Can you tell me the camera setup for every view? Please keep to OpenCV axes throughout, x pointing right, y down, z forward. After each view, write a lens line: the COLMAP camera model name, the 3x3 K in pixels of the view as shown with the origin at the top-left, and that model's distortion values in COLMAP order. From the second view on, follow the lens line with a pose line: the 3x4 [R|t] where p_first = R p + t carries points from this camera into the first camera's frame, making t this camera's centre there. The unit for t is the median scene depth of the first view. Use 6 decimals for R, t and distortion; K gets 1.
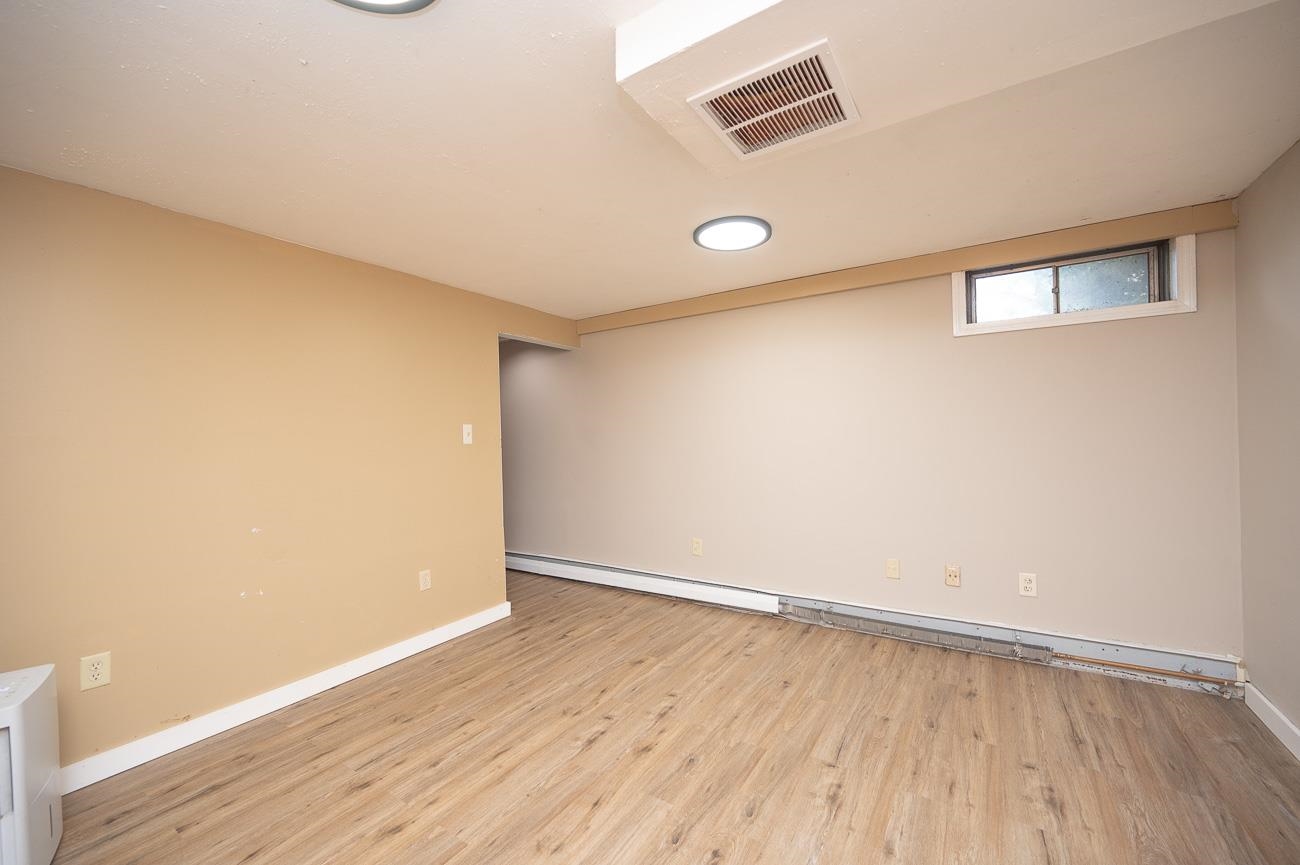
lens RADIAL K [[517.3, 0, 650.5], [0, 517.3, 435.6], [0, 0, 1]] dist [-0.001650, -0.000152]
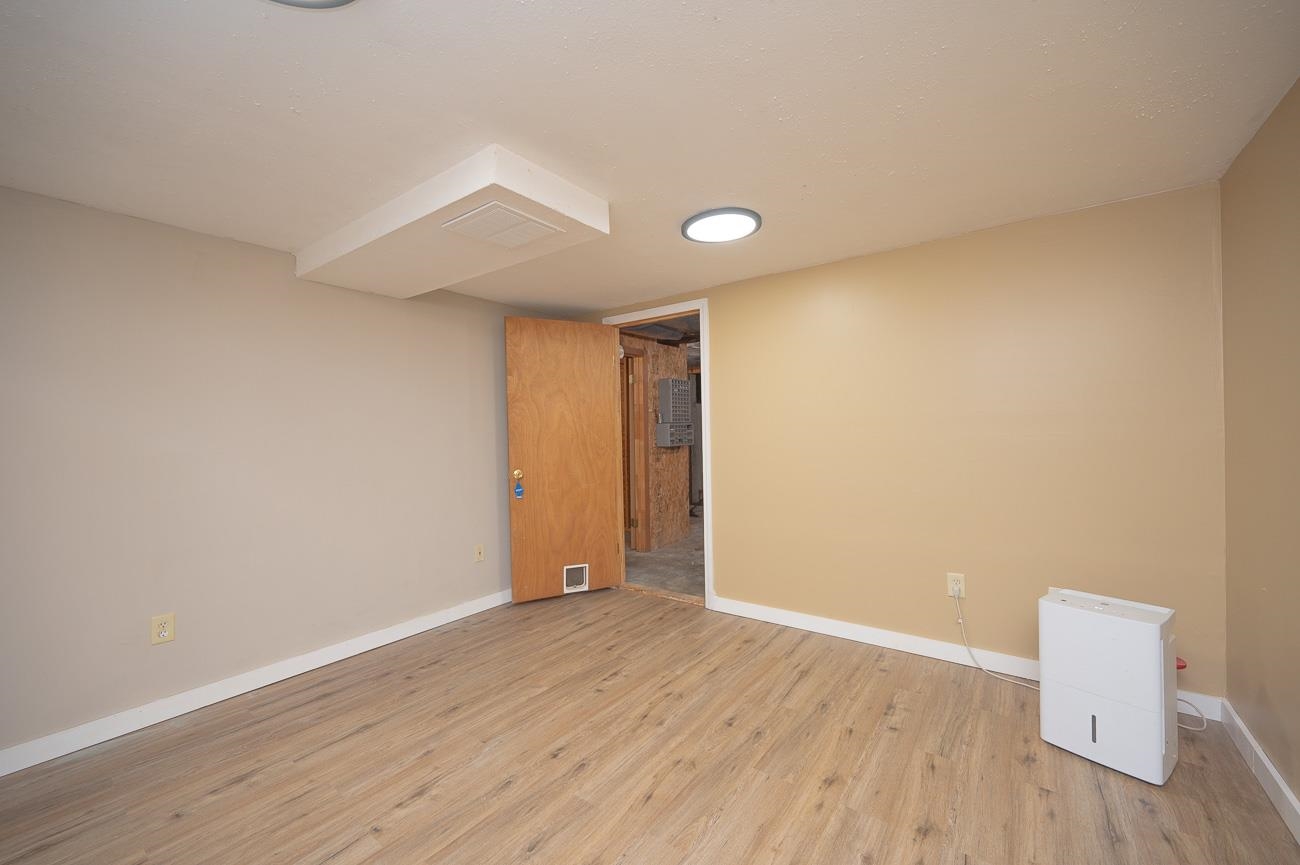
lens RADIAL K [[517.3, 0, 648.9], [0, 517.3, 434.0], [0, 0, 1]] dist [-0.001650, -0.000152]
pose [[-0.997005, 0.047124, 0.061324, -0.203446], [0.047585, 0.998849, 0.006087, -0.000425], [-0.060966, 0.008987, -0.998099, 2.024504]]
